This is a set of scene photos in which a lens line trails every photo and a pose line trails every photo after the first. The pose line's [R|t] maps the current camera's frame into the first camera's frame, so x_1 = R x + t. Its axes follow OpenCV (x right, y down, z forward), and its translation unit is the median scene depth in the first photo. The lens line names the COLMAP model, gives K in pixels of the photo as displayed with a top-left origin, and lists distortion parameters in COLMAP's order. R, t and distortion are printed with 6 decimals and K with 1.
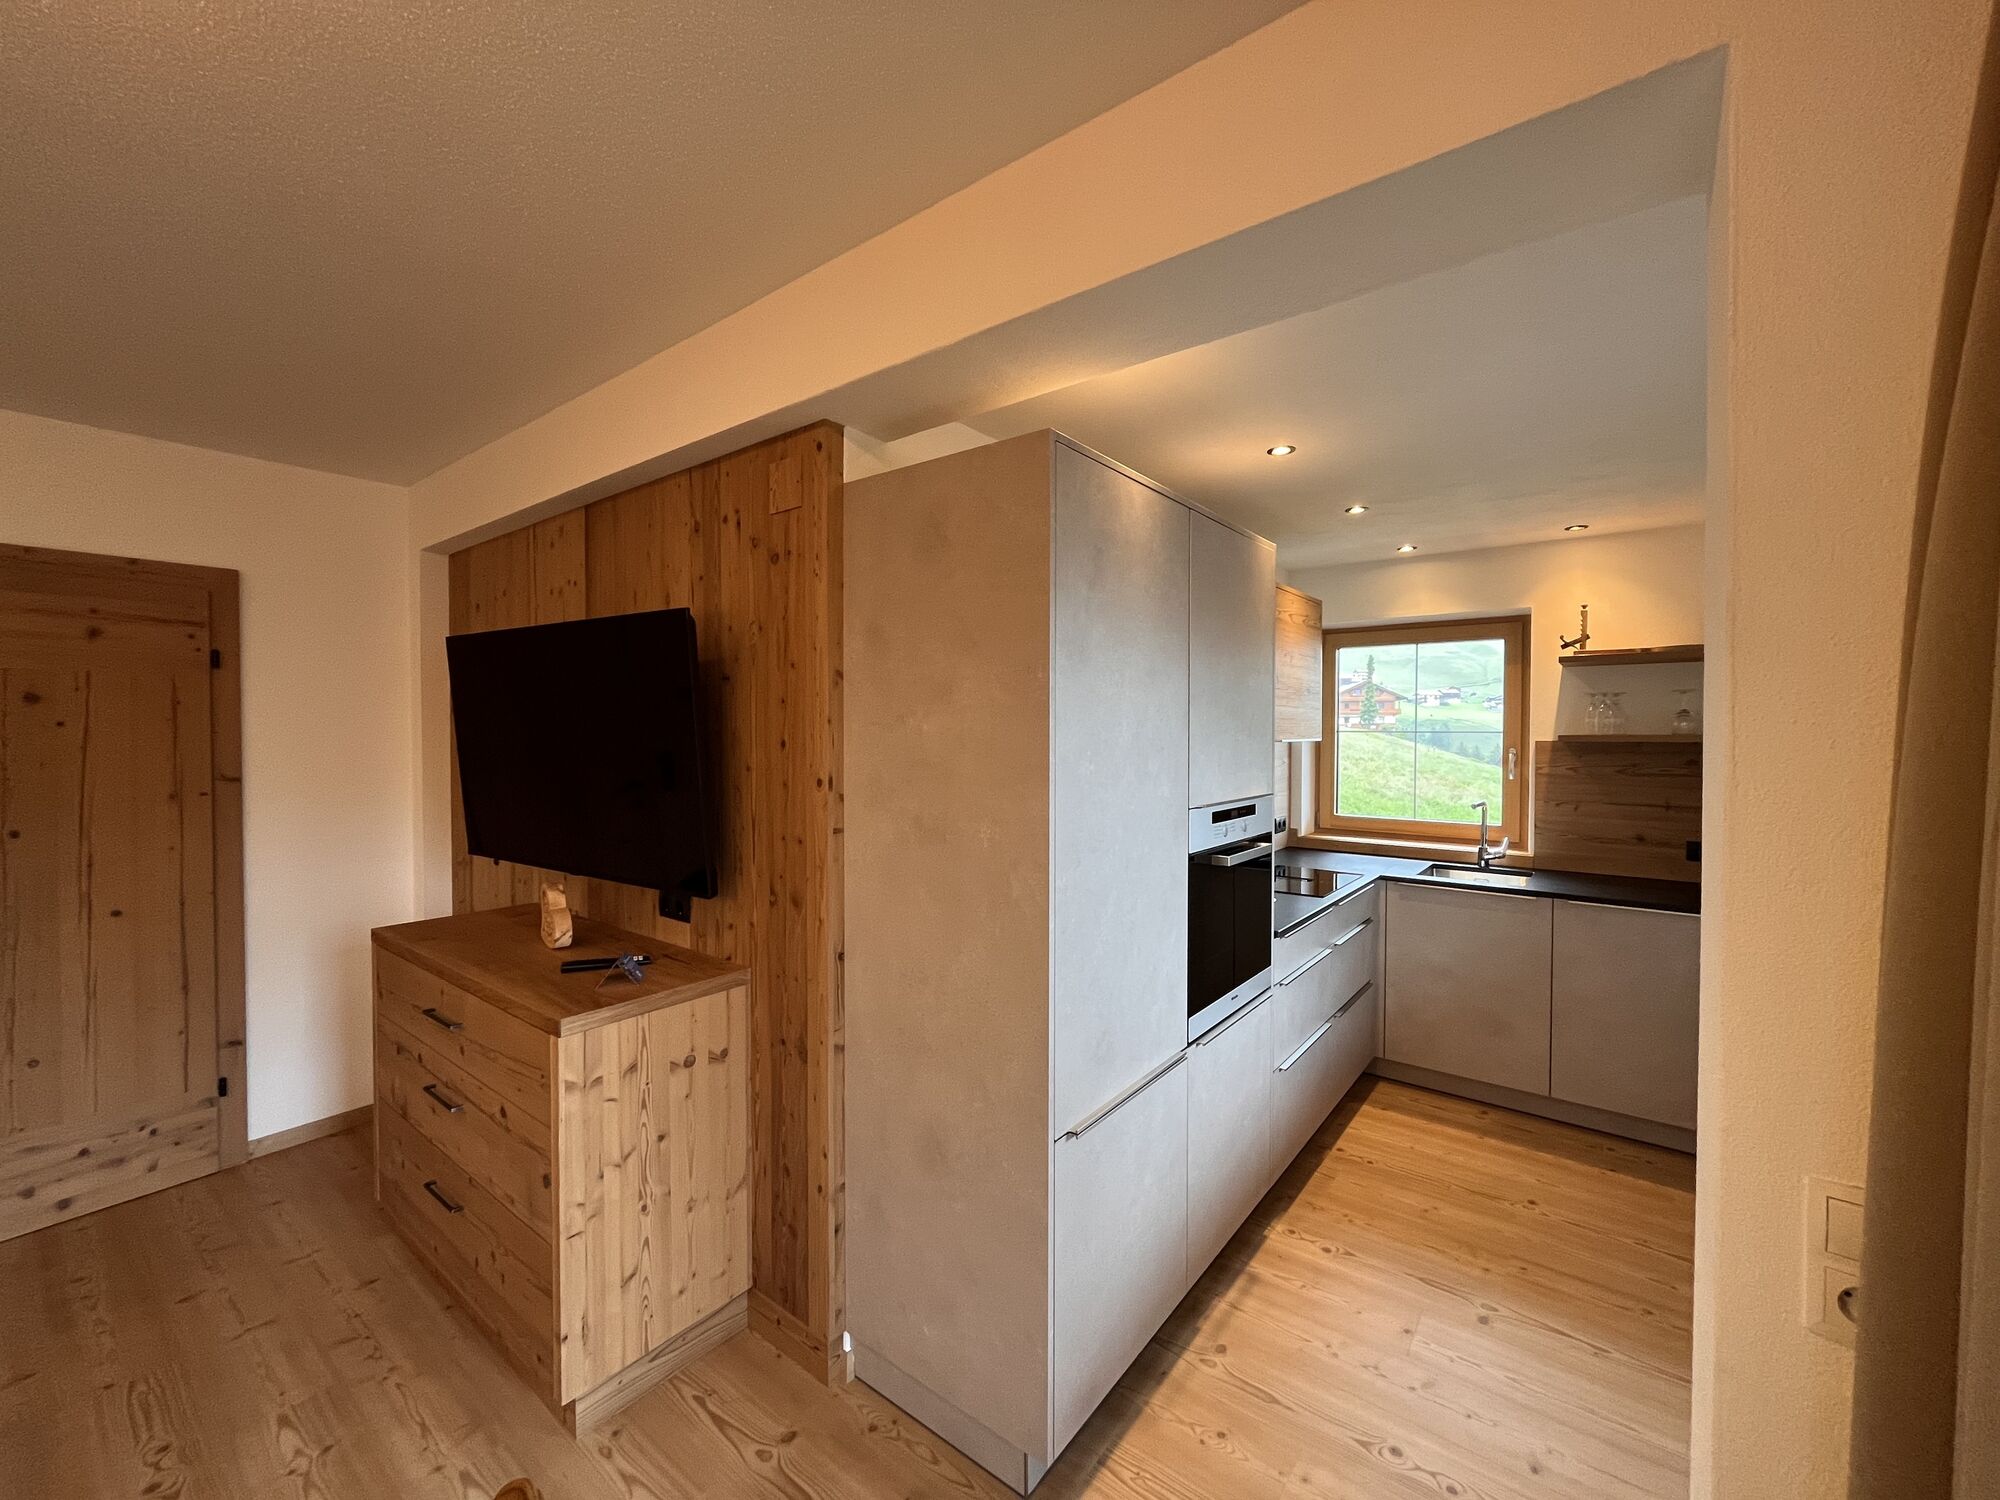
lens RADIAL K [[813.4, 0, 1000.0], [0, 813.4, 742.5], [0, 0, 1]] dist [-0.003715, 0.000359]
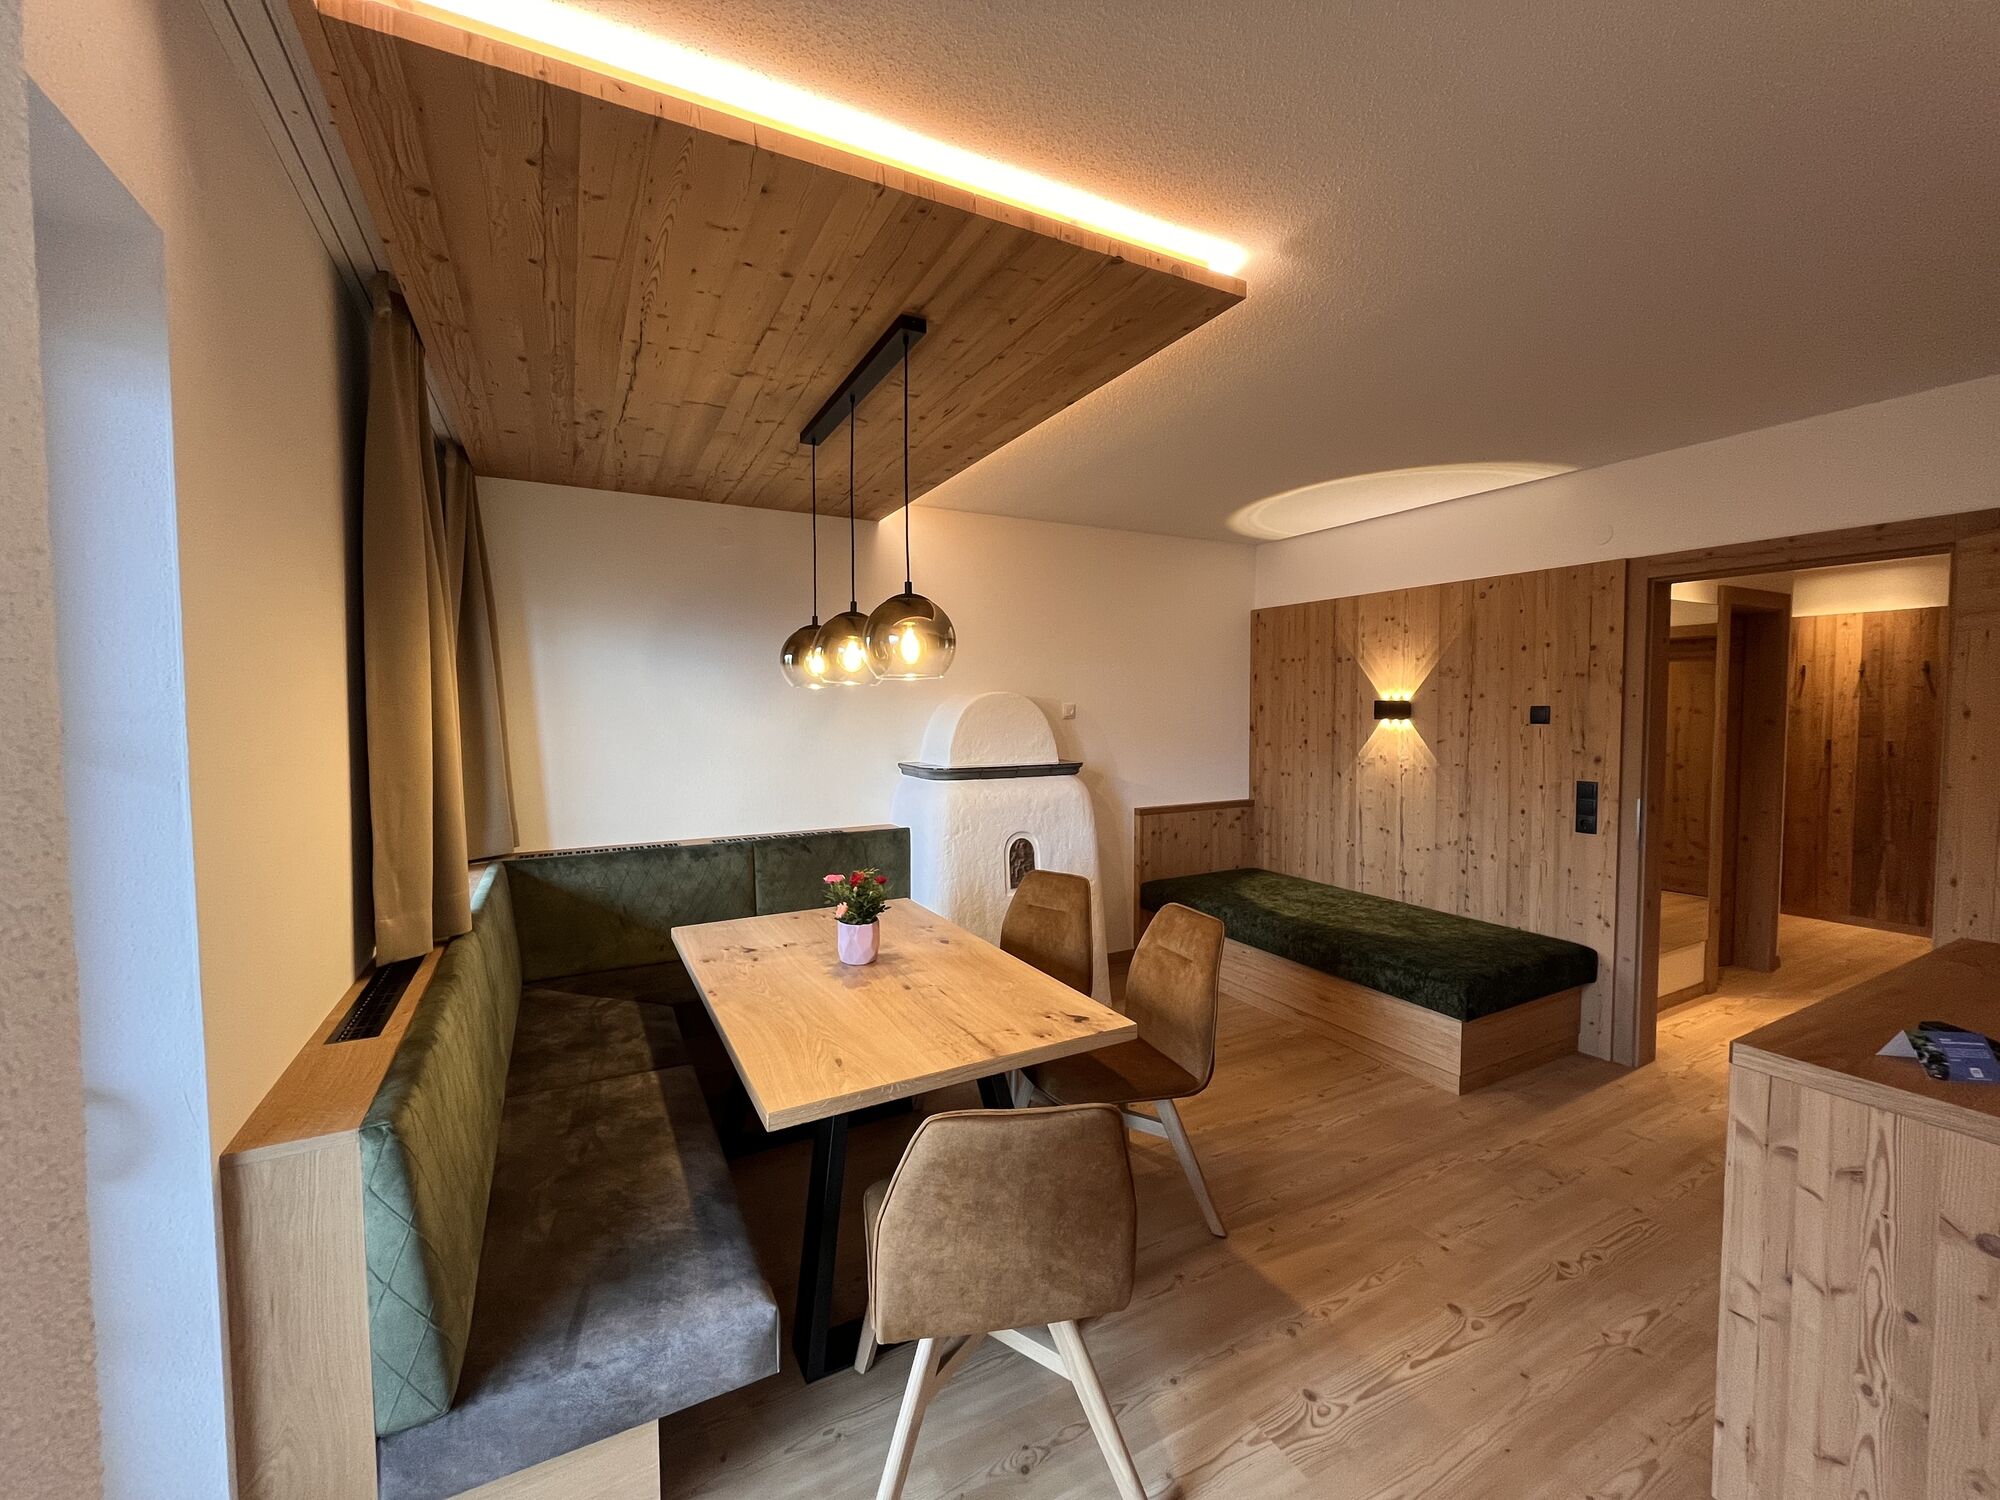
lens RADIAL K [[812.6, 0, 1000.3], [0, 812.6, 743.6], [0, 0, 1]] dist [-0.000574, -0.000265]
pose [[-0.403965, 0.046037, -0.913615, 0.419887], [-0.009683, 0.998462, 0.054594, 0.003292], [0.914723, 0.030900, -0.402898, 0.553524]]
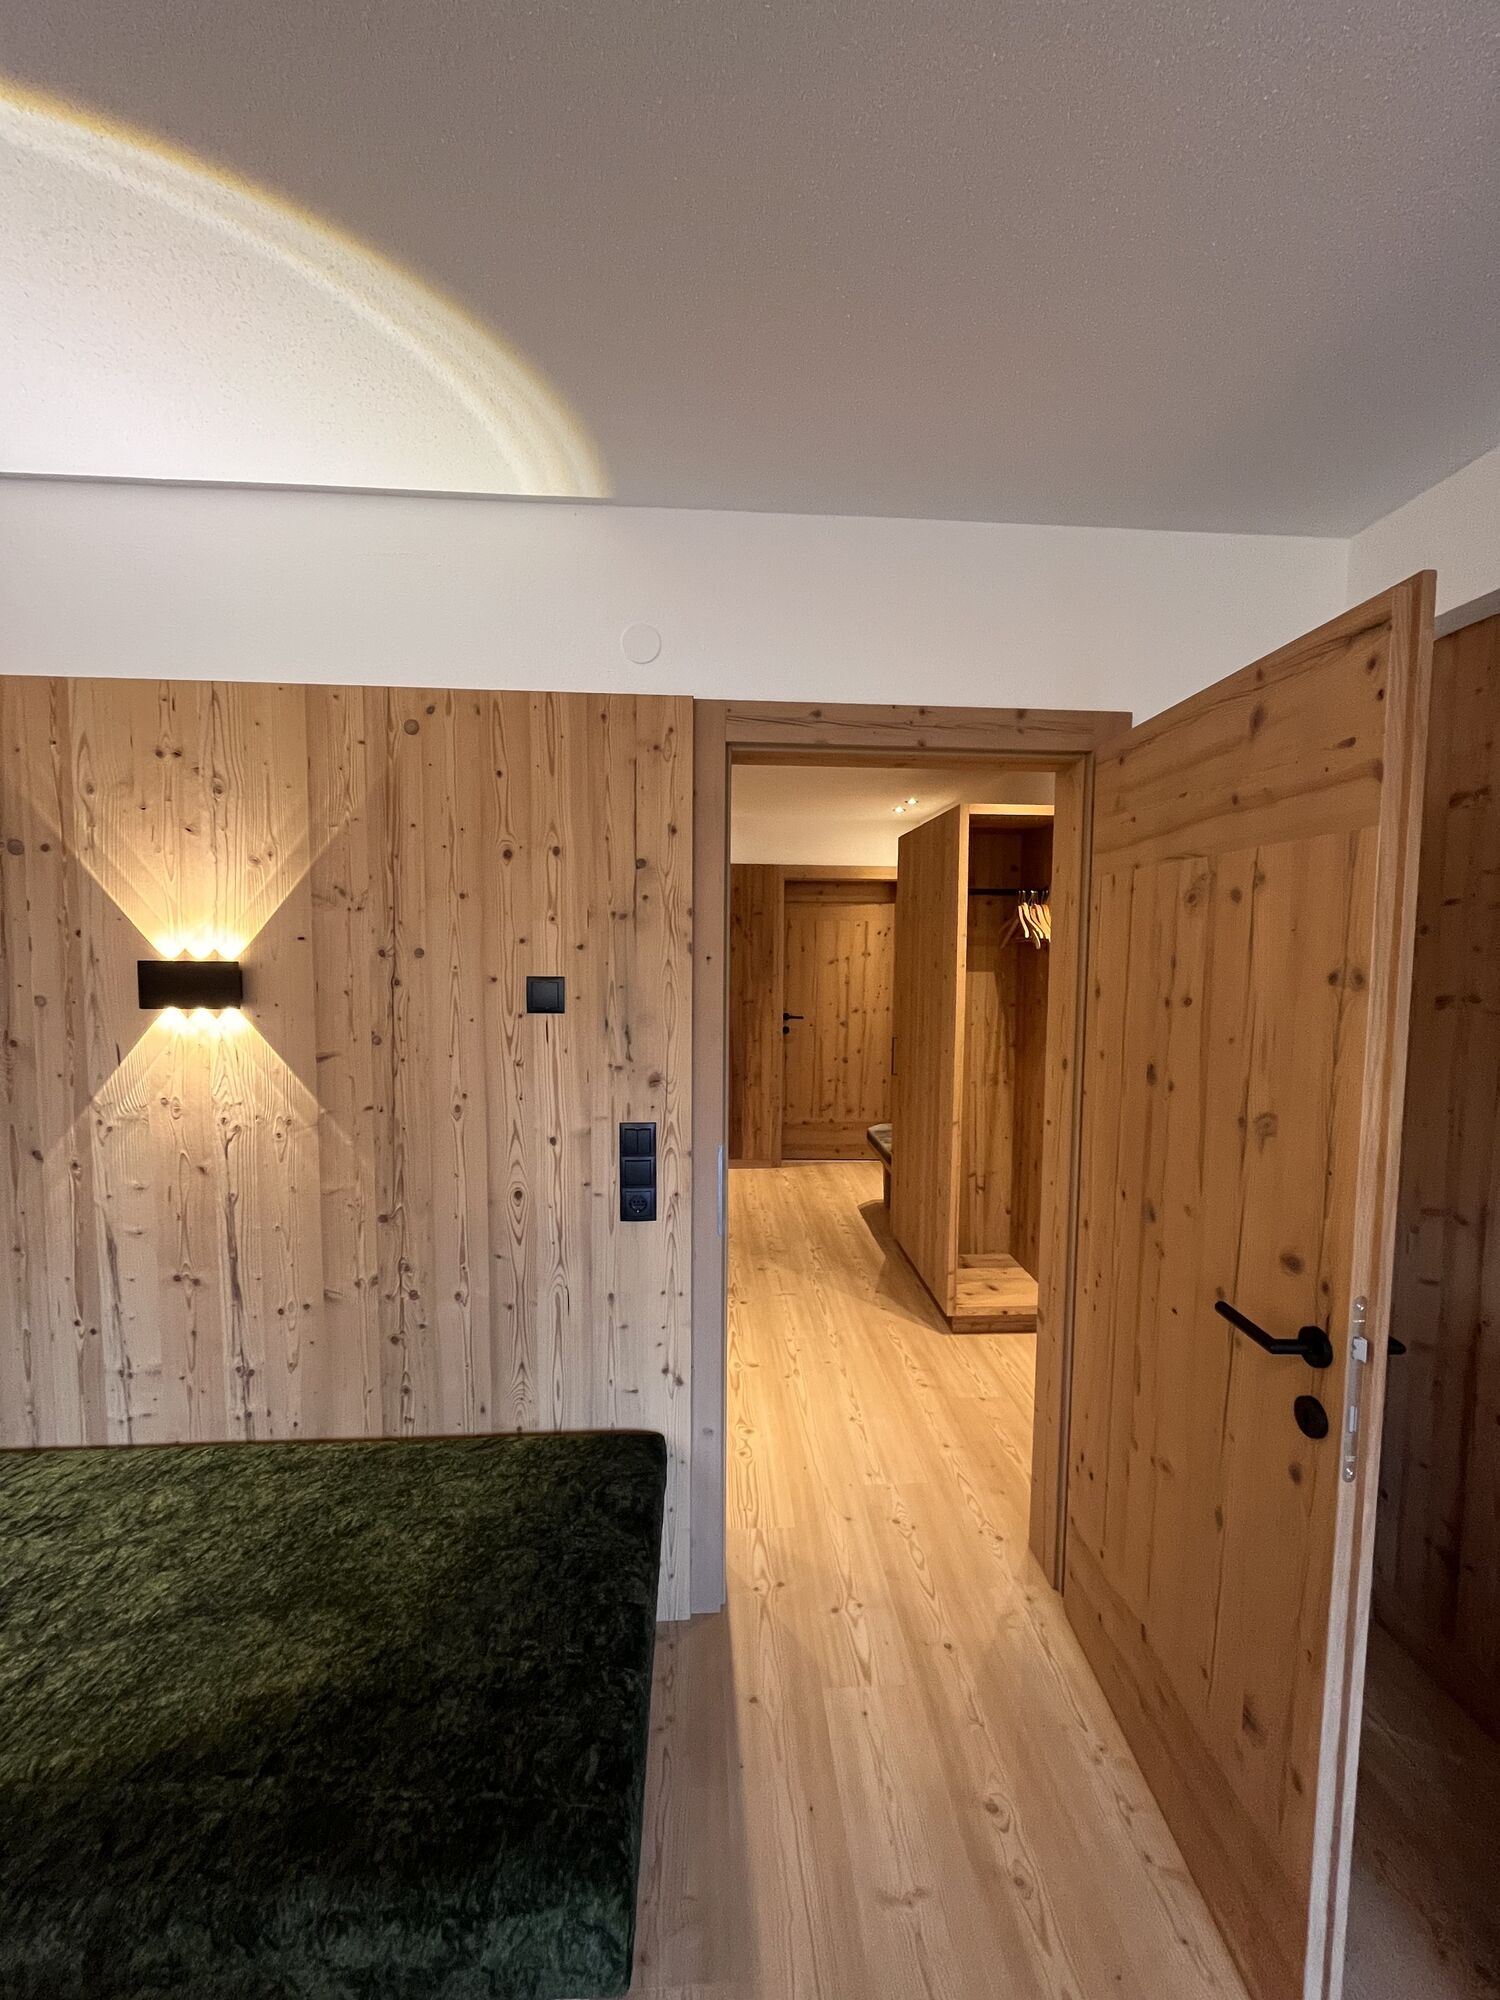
lens RADIAL K [[800.8, 0, 750.0], [0, 800.8, 1000.0], [0, 0, 1]] dist [-0.002625, -0.000211]
pose [[0.669877, 0.058819, -0.740138, -0.957579], [-0.021218, 0.997967, 0.060105, -0.025251], [0.742169, -0.024559, 0.669763, 0.505128]]
